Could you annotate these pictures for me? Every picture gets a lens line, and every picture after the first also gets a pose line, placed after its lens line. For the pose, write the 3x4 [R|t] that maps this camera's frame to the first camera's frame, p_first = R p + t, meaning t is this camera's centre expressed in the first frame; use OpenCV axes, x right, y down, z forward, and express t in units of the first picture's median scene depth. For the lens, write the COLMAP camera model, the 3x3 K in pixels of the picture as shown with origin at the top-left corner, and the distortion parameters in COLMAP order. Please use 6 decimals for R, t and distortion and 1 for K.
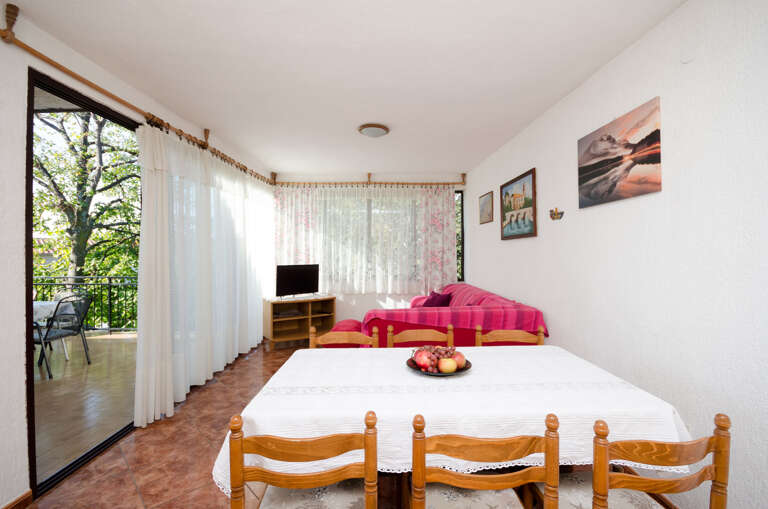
lens RADIAL K [[341.7, 0, 384.0], [0, 341.7, 254.5], [0, 0, 1]] dist [-0.002495, -0.000775]
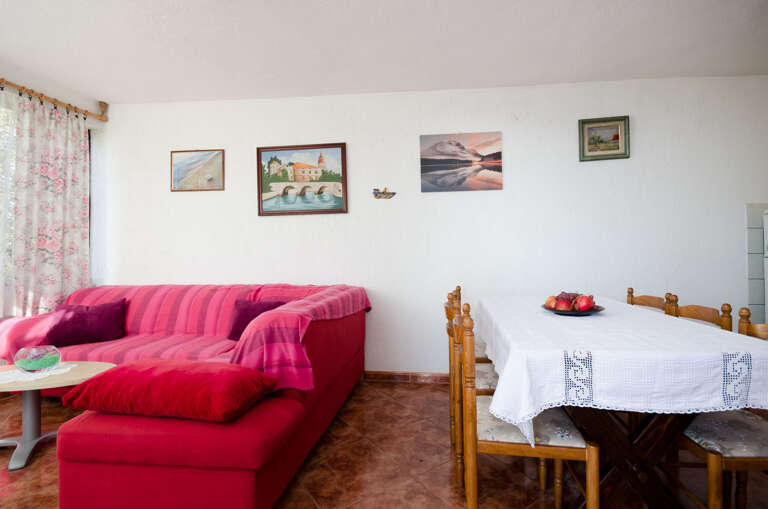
lens RADIAL K [[341.7, 0, 384.0], [0, 341.7, 254.5], [0, 0, 1]] dist [-0.002495, -0.000775]
pose [[0.143071, 0.014269, 0.989610, -0.498969], [0.013953, 0.999768, -0.016433, 0.081509], [-0.989614, 0.016159, 0.142838, 0.745365]]
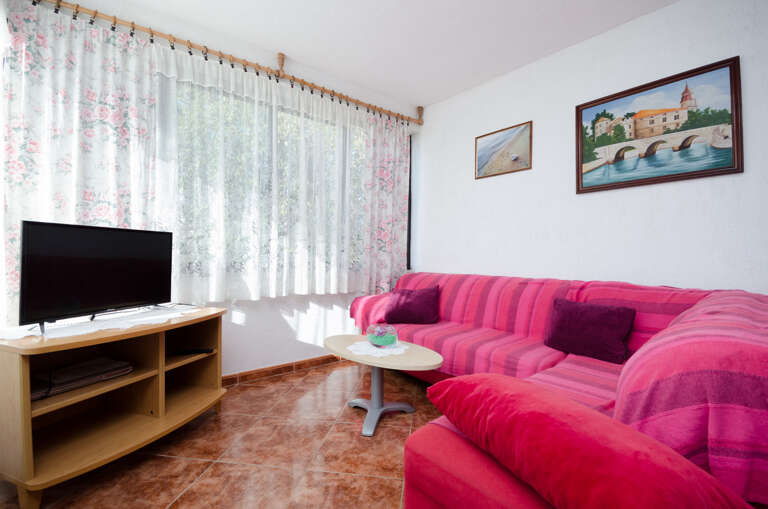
lens RADIAL K [[337.2, 0, 381.1], [0, 337.2, 258.3], [0, 0, 1]] dist [-0.000775, -0.000443]
pose [[0.792443, -0.000455, 0.609946, -0.396489], [-0.004843, 0.999964, 0.007038, 0.093004], [-0.609927, -0.008531, 0.792412, 0.906776]]
